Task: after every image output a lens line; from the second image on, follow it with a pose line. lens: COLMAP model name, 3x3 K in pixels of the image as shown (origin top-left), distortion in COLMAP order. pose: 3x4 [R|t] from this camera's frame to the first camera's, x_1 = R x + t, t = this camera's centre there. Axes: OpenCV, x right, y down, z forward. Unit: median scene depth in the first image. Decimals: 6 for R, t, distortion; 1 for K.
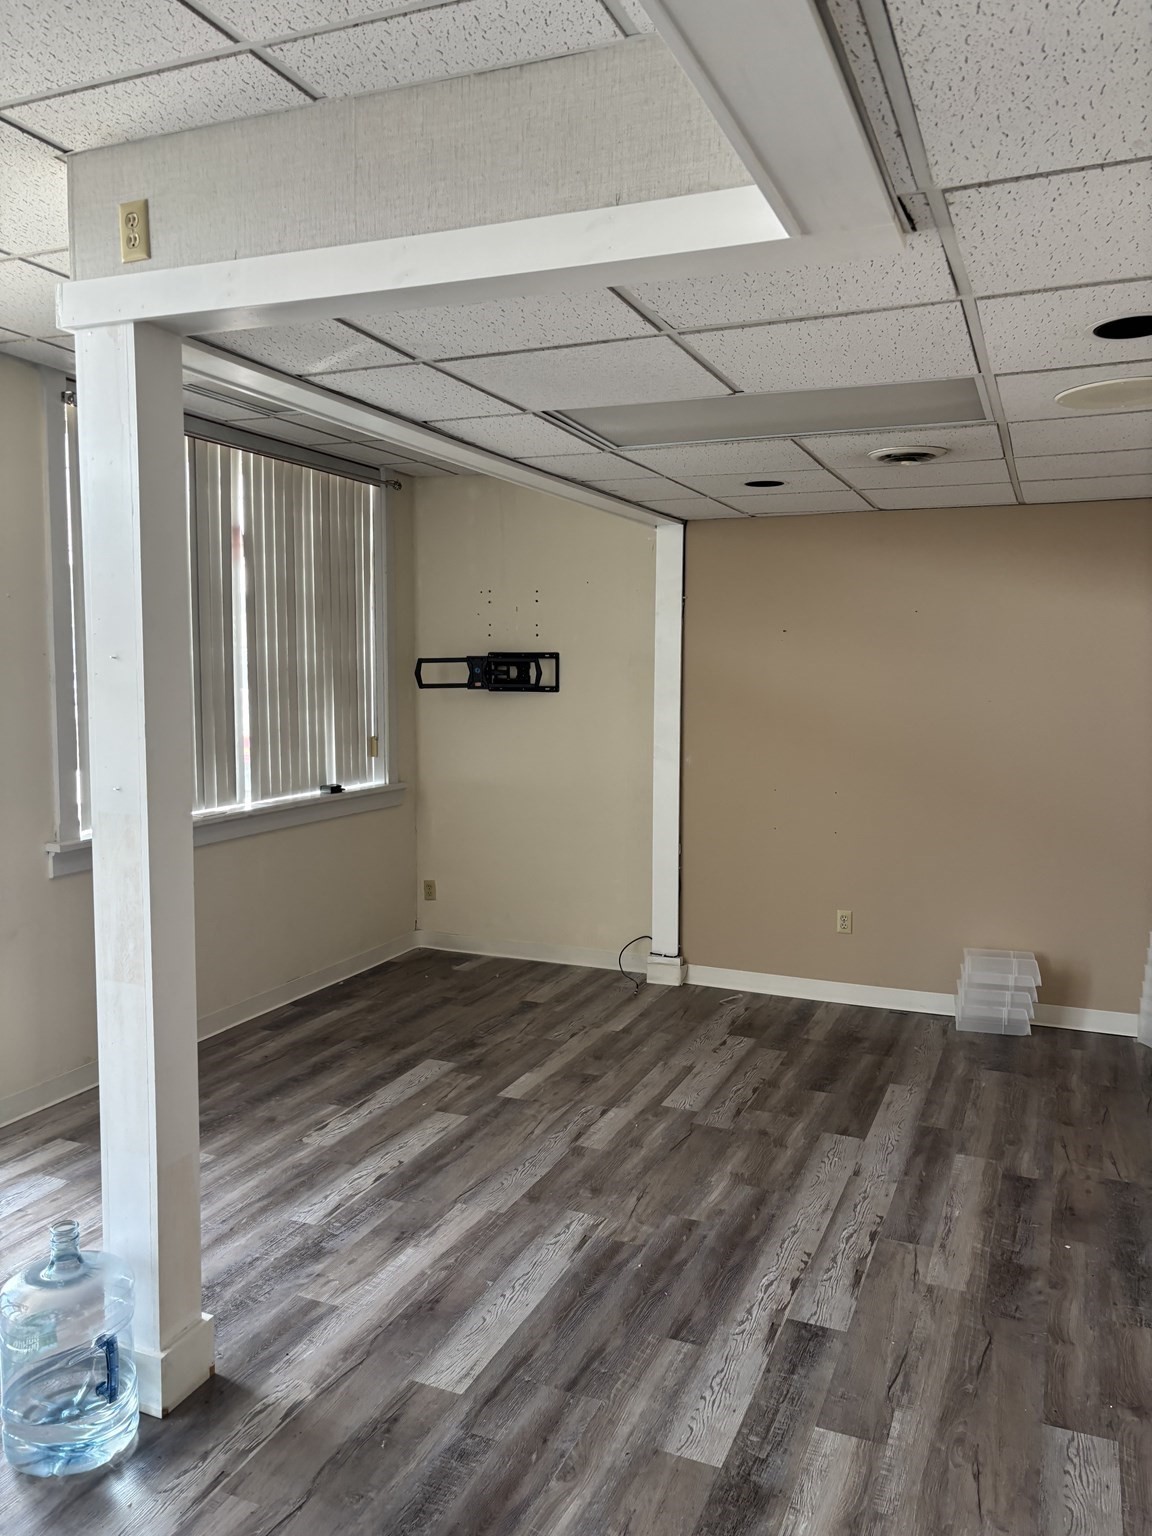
lens RADIAL K [[1169.2, 0, 585.2], [0, 1169.2, 764.5], [0, 0, 1]] dist [0.027415, -0.005082]
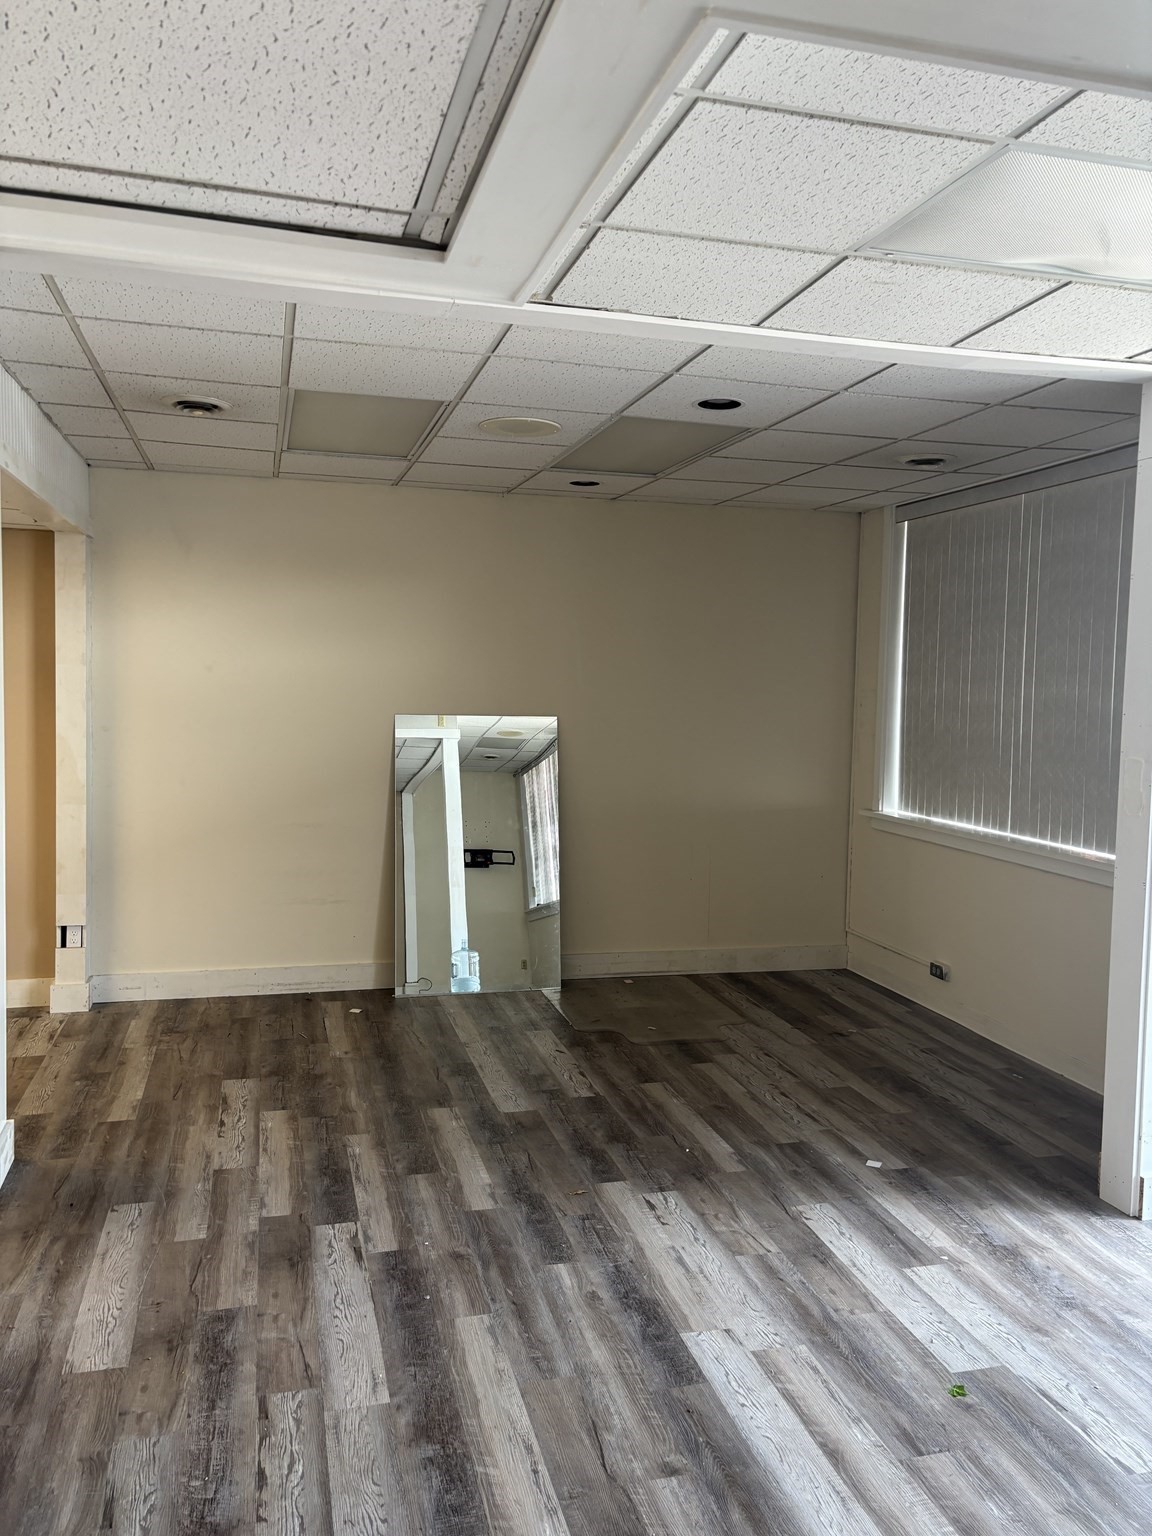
lens RADIAL K [[1169.2, 0, 578.3], [0, 1169.2, 768.2], [0, 0, 1]] dist [0.027415, -0.005082]
pose [[-0.793882, 0.041950, -0.606623, 0.831475], [-0.064337, 0.986223, 0.152399, -0.202667], [0.604659, 0.160015, -0.780245, 1.988234]]
